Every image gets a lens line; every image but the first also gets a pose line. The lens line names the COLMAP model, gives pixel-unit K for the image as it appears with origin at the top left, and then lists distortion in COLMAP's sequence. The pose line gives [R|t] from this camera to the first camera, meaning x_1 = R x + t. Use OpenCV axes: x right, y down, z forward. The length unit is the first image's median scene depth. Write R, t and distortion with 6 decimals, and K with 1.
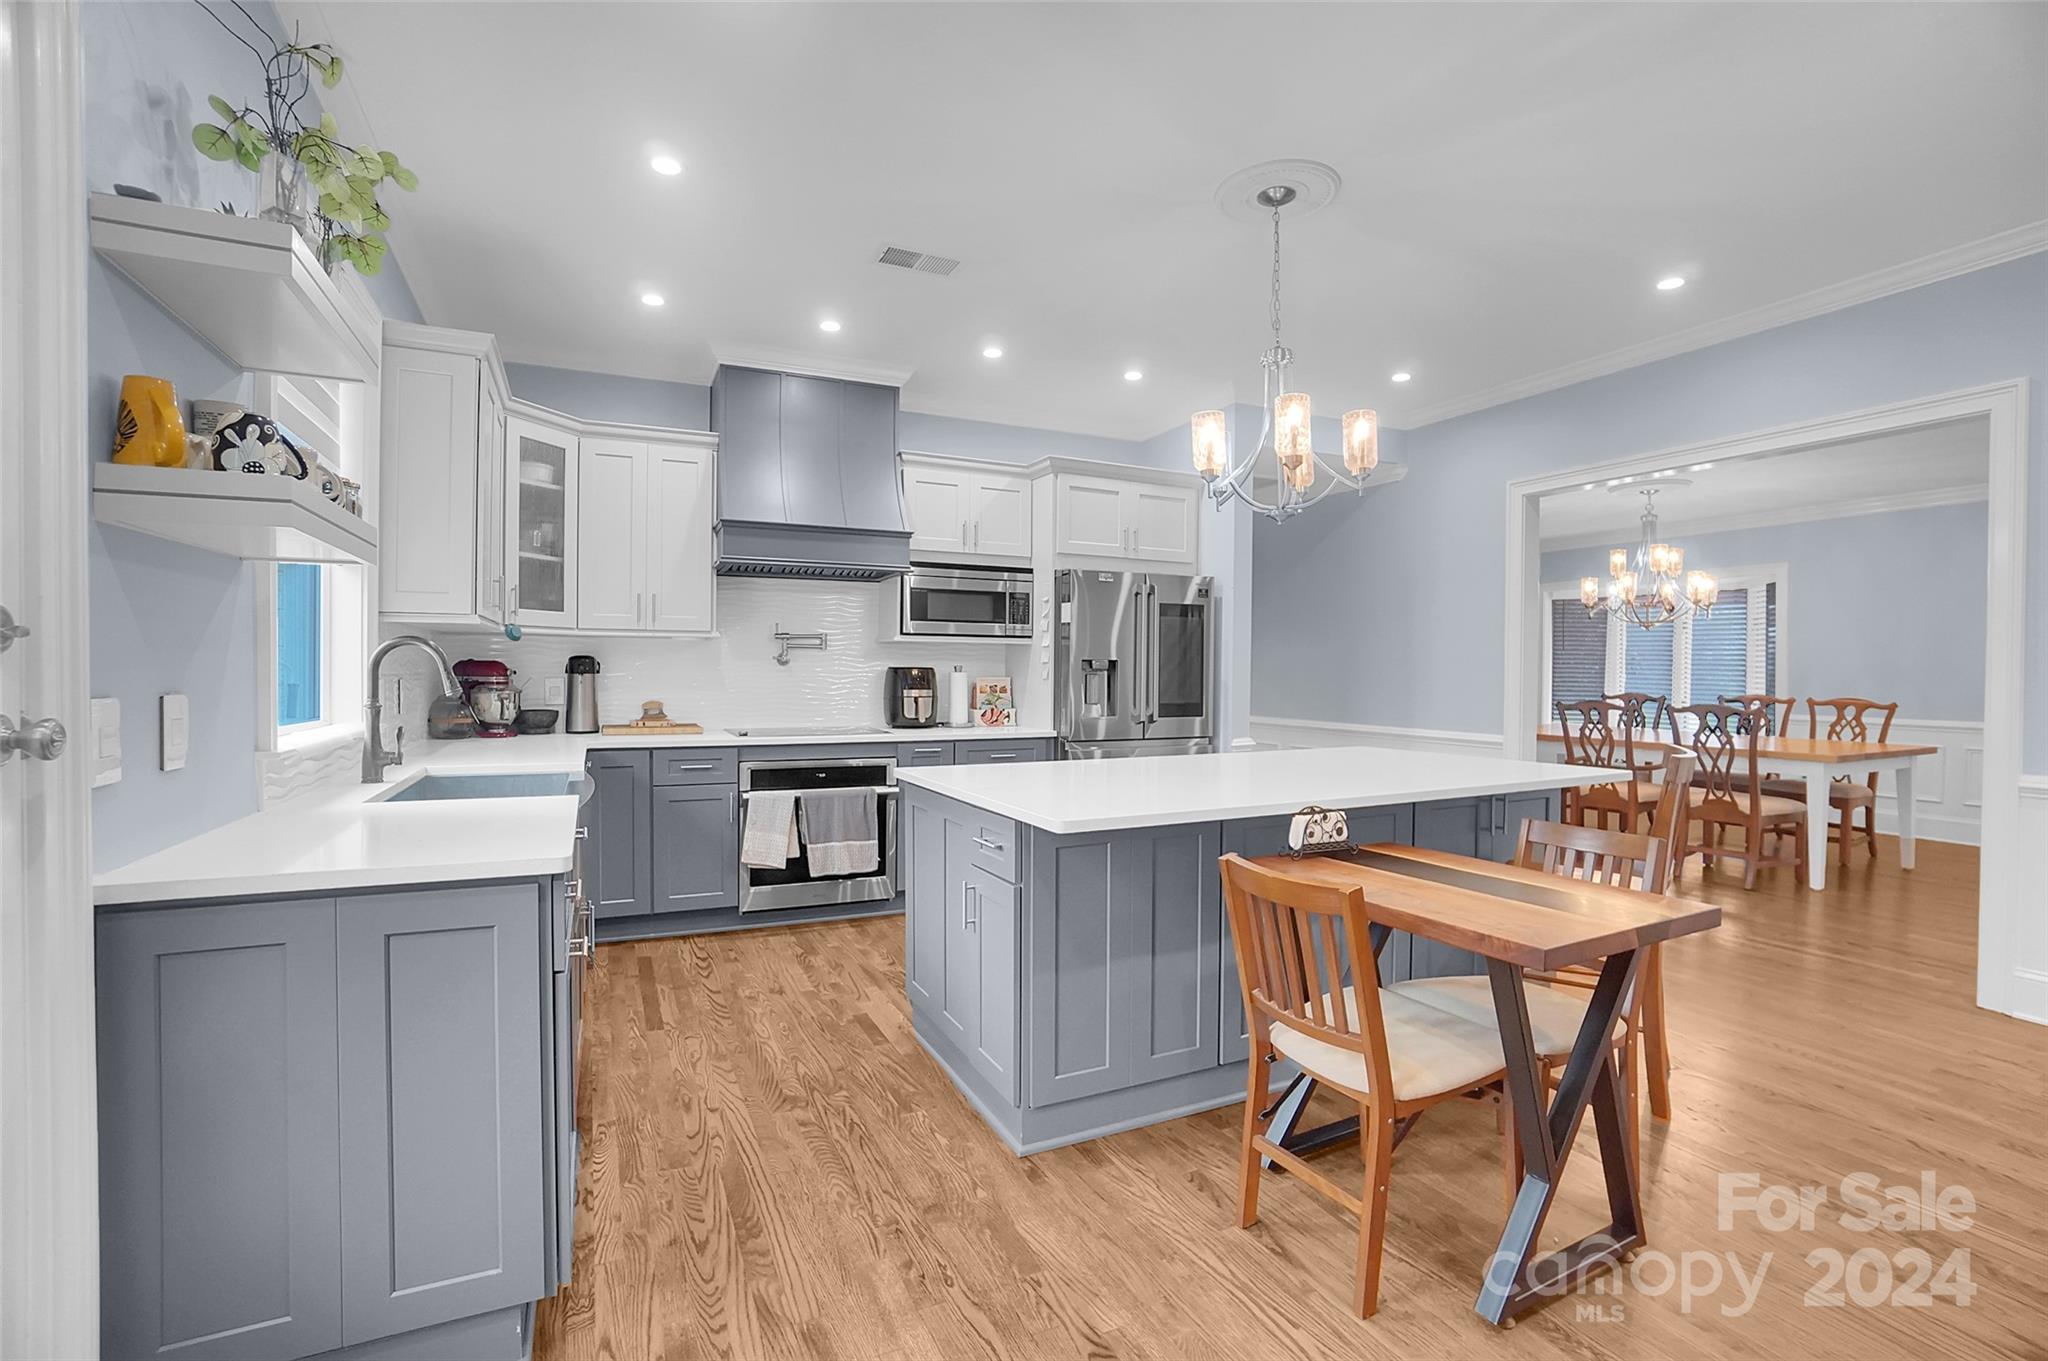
lens RADIAL K [[899.5, 0, 1017.4], [0, 899.5, 676.6], [0, 0, 1]] dist [-0.035591, 0.000979]
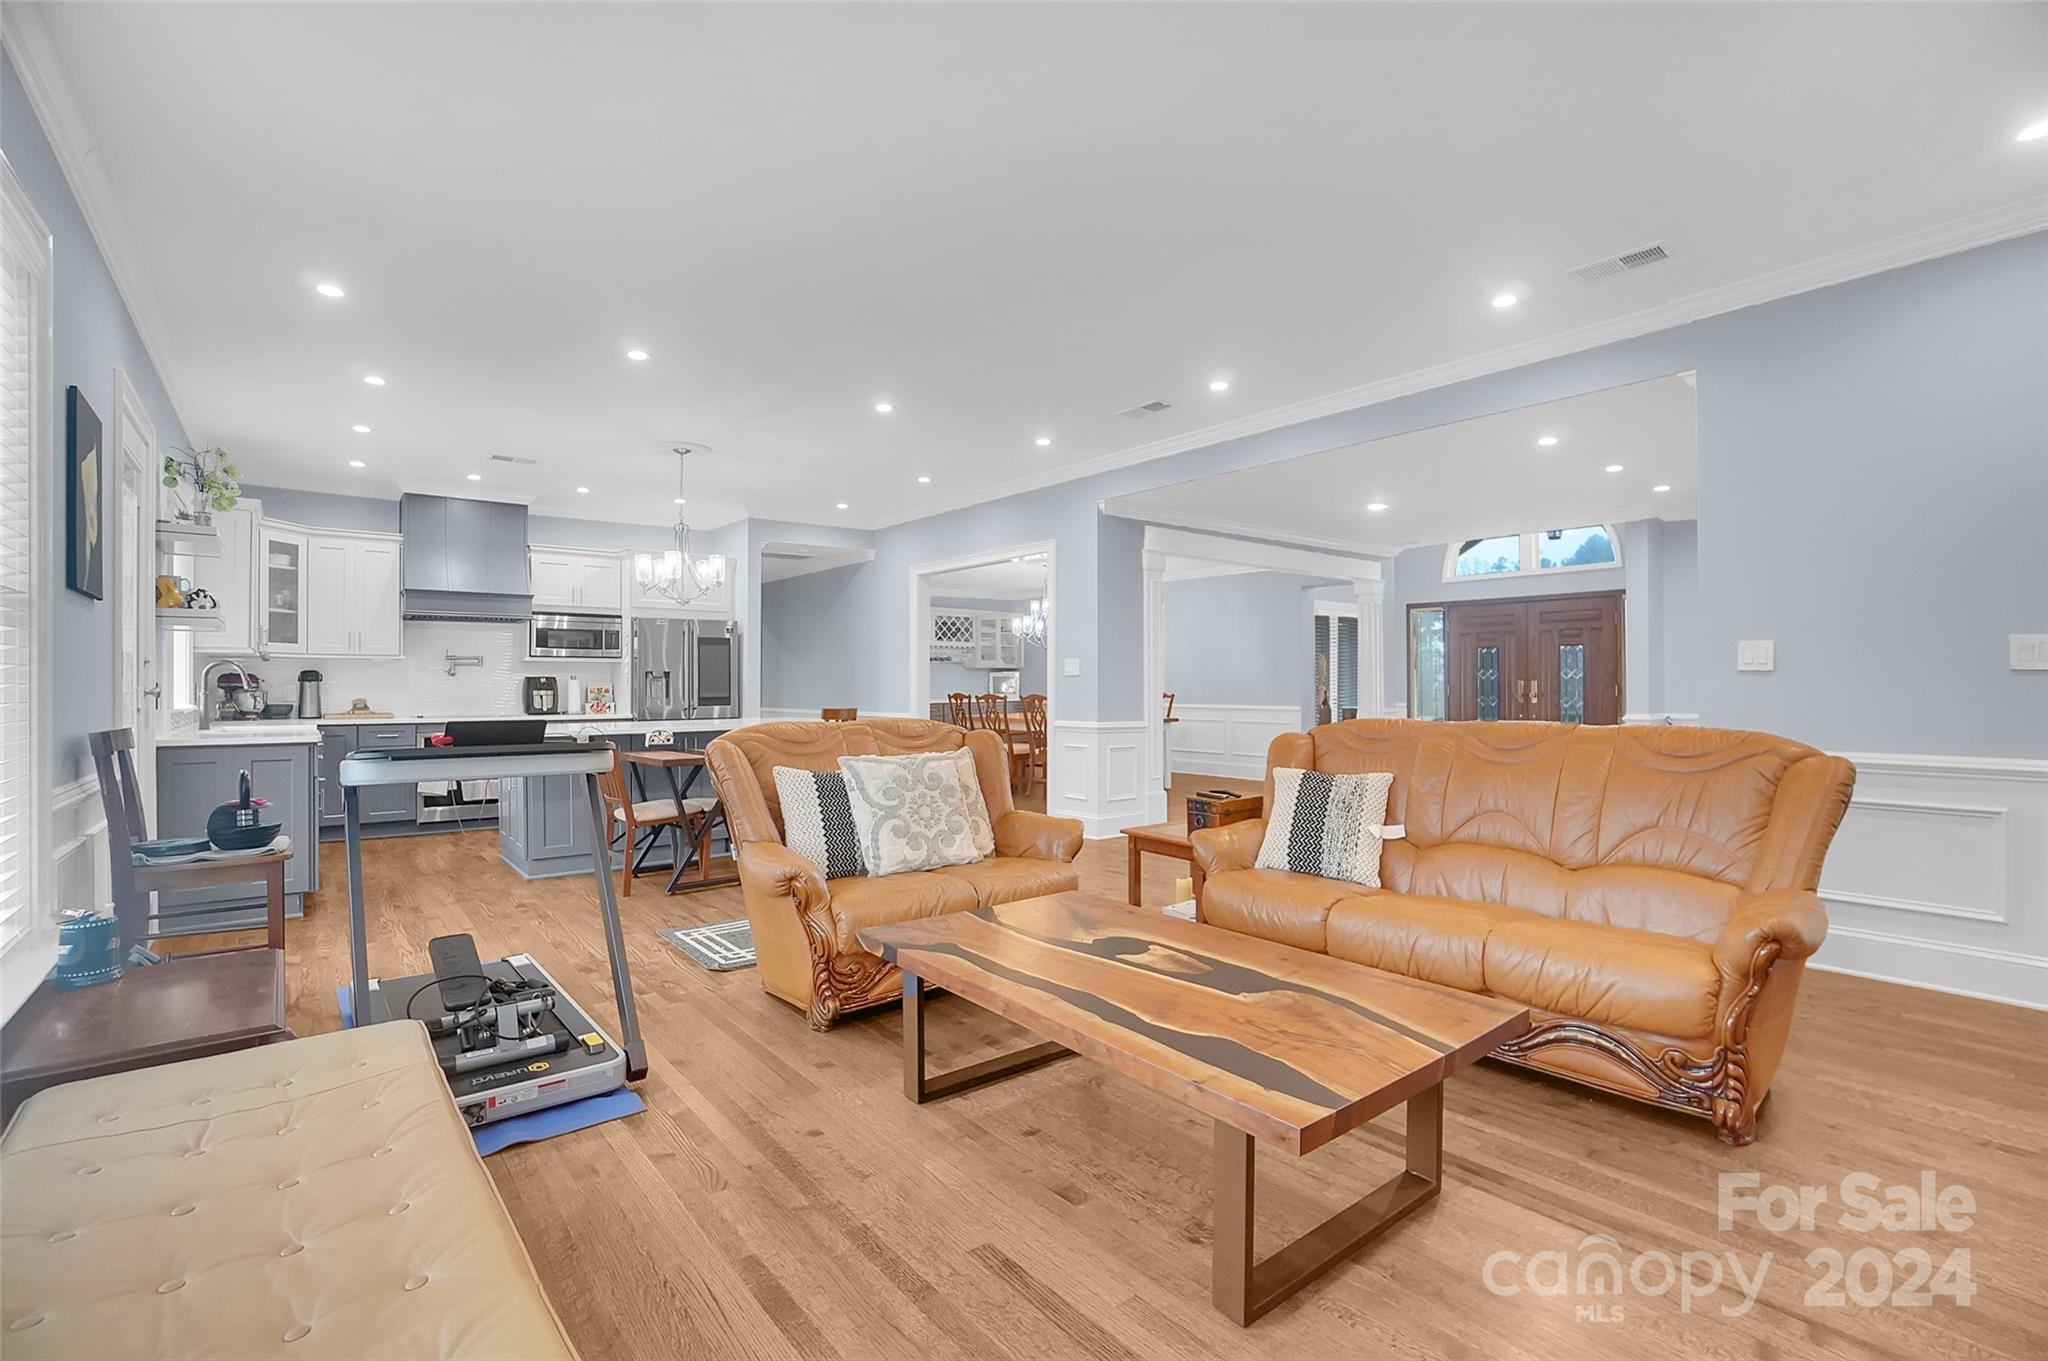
lens RADIAL K [[899.5, 0, 1018.5], [0, 899.5, 682.7], [0, 0, 1]] dist [-0.035591, 0.000979]
pose [[0.971183, -0.008293, 0.238189, 0.369736], [0.010907, 0.999894, -0.009658, 0.027564], [-0.238084, 0.011978, 0.971171, -0.831429]]
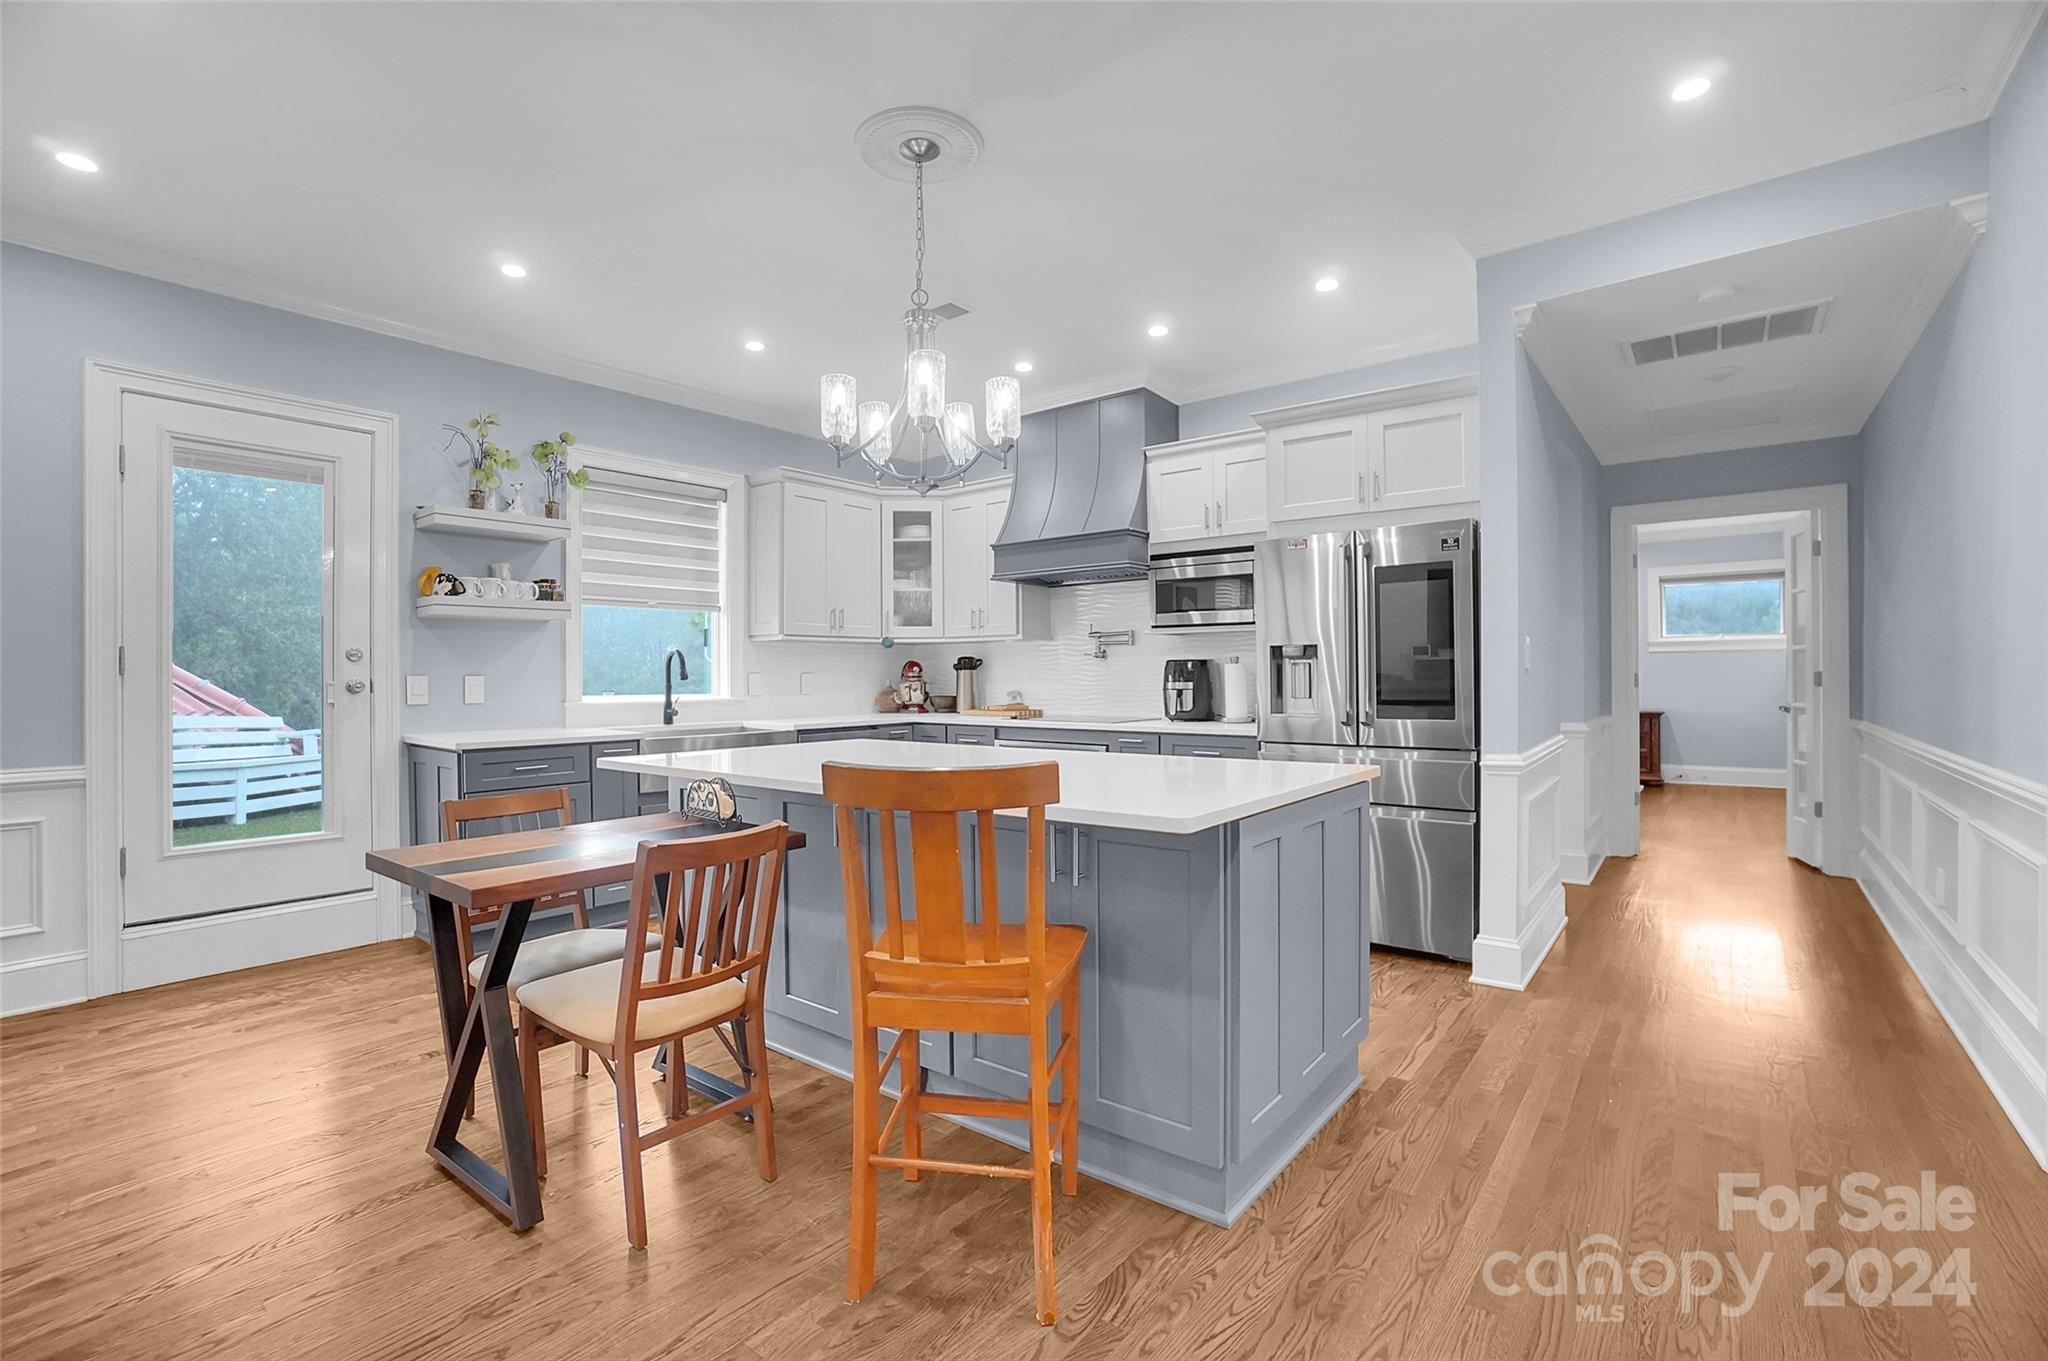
lens RADIAL K [[899.5, 0, 1018.7], [0, 899.5, 679.6], [0, 0, 1]] dist [-0.035591, 0.000979]
pose [[0.454844, -0.002022, -0.890569, 0.755534], [0.001273, 0.999998, -0.001621, 0.014170], [0.890570, -0.000397, 0.454845, 0.426885]]
